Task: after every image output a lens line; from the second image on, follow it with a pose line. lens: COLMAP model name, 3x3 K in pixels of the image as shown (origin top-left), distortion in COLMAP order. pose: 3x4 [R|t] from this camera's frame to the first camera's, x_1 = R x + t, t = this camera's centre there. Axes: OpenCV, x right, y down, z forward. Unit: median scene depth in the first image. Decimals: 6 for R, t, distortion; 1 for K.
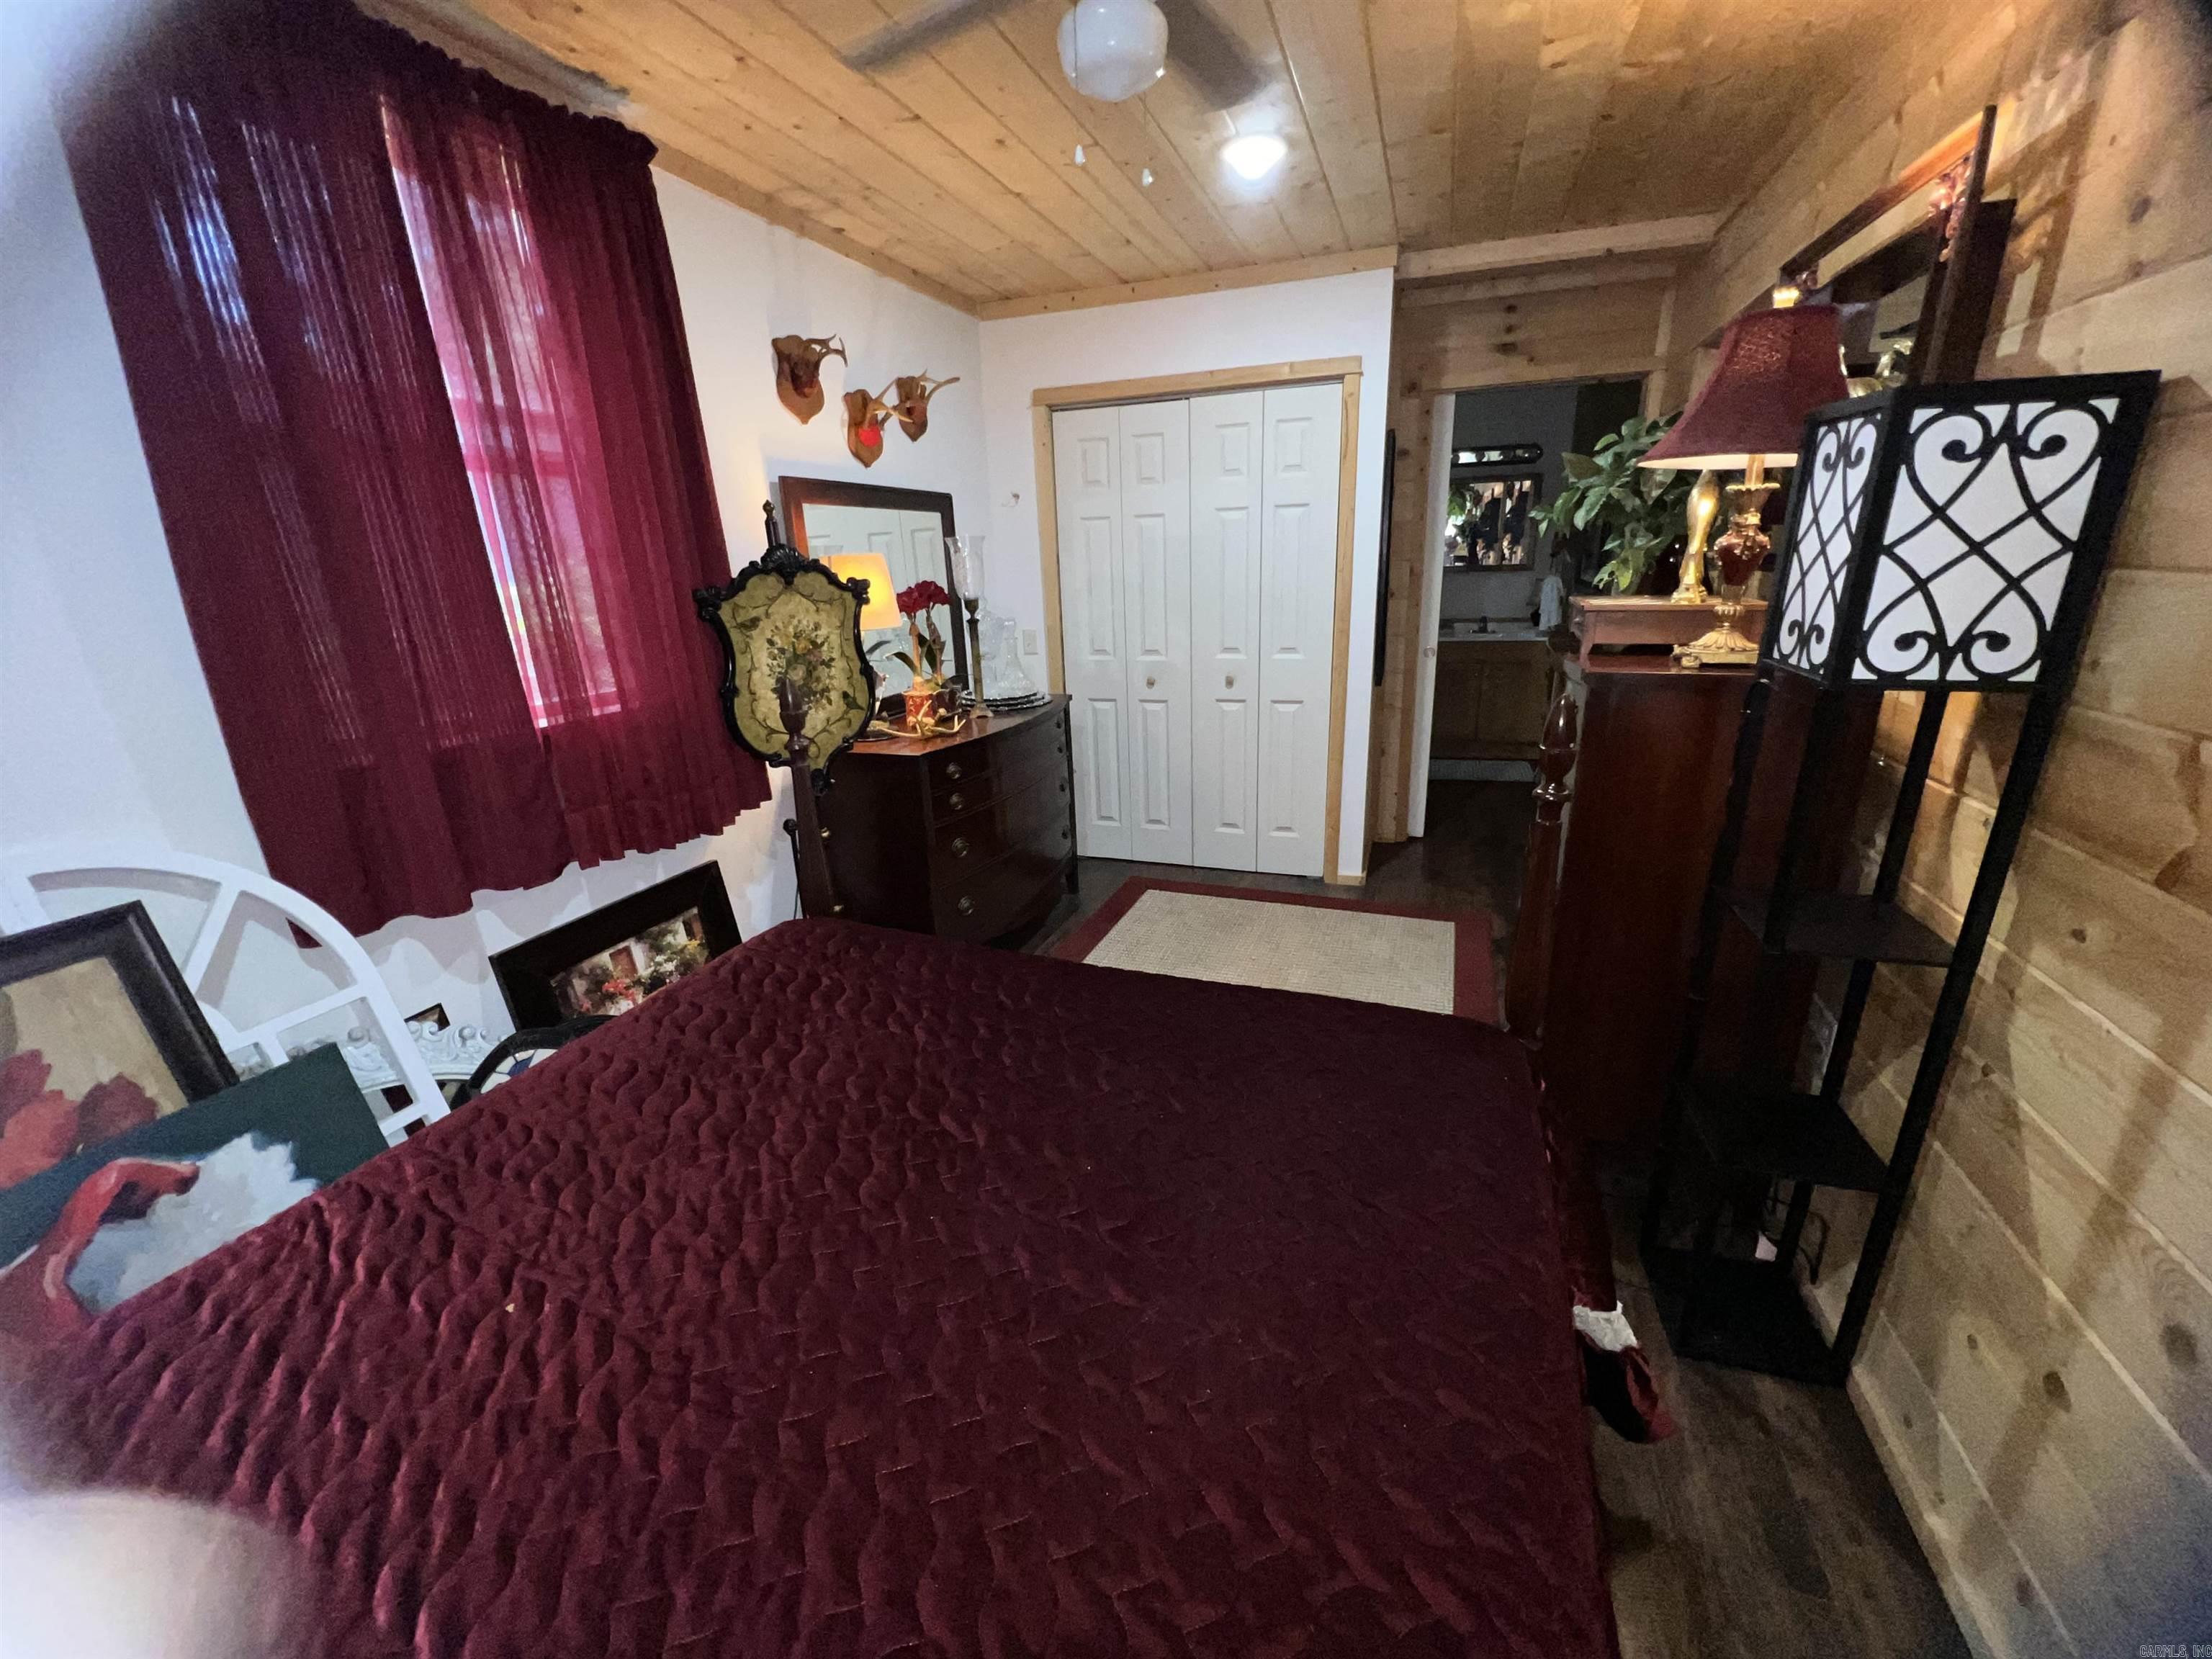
lens RADIAL K [[882.4, 0, 1111.1], [0, 882.4, 837.6], [0, 0, 1]] dist [-0.003415, 0.000454]
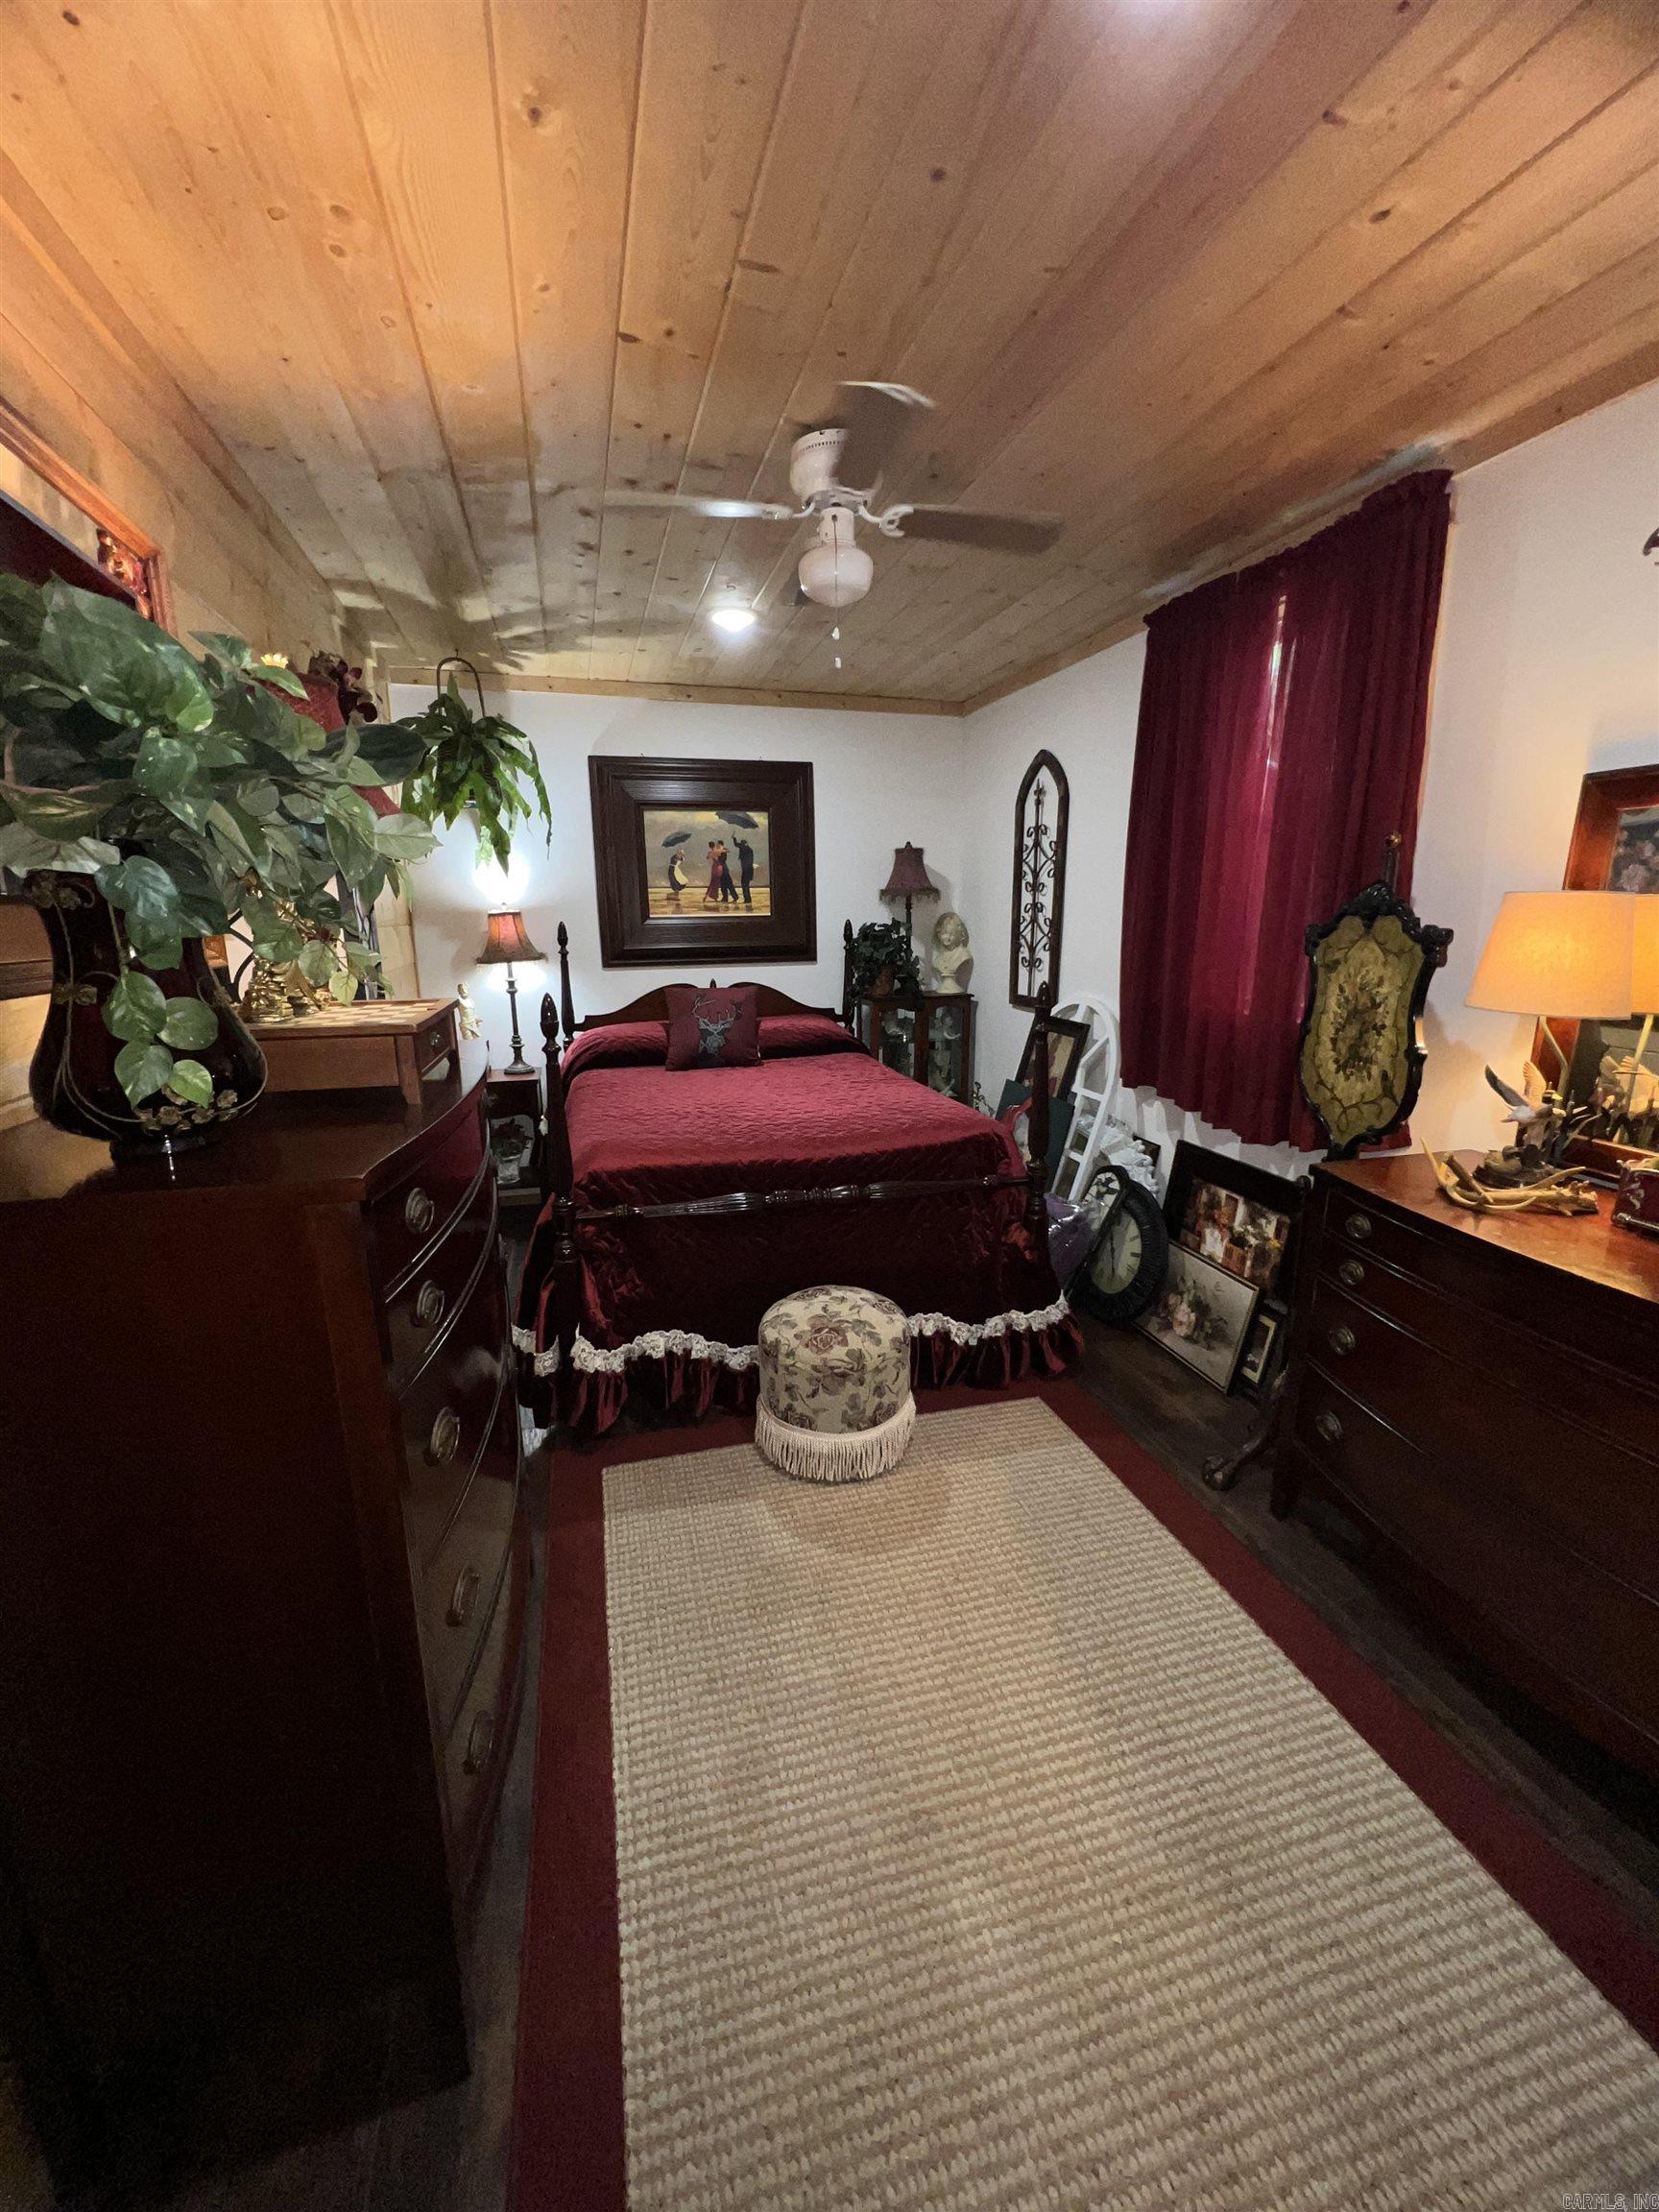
lens RADIAL K [[882.4, 0, 825.7], [0, 882.4, 1120.2], [0, 0, 1]] dist [-0.003415, 0.000454]
pose [[-0.816483, 0.175716, -0.549981, 0.563125], [-0.137398, 0.866065, 0.480679, -0.466740], [0.560782, 0.468033, -0.682985, 1.385320]]
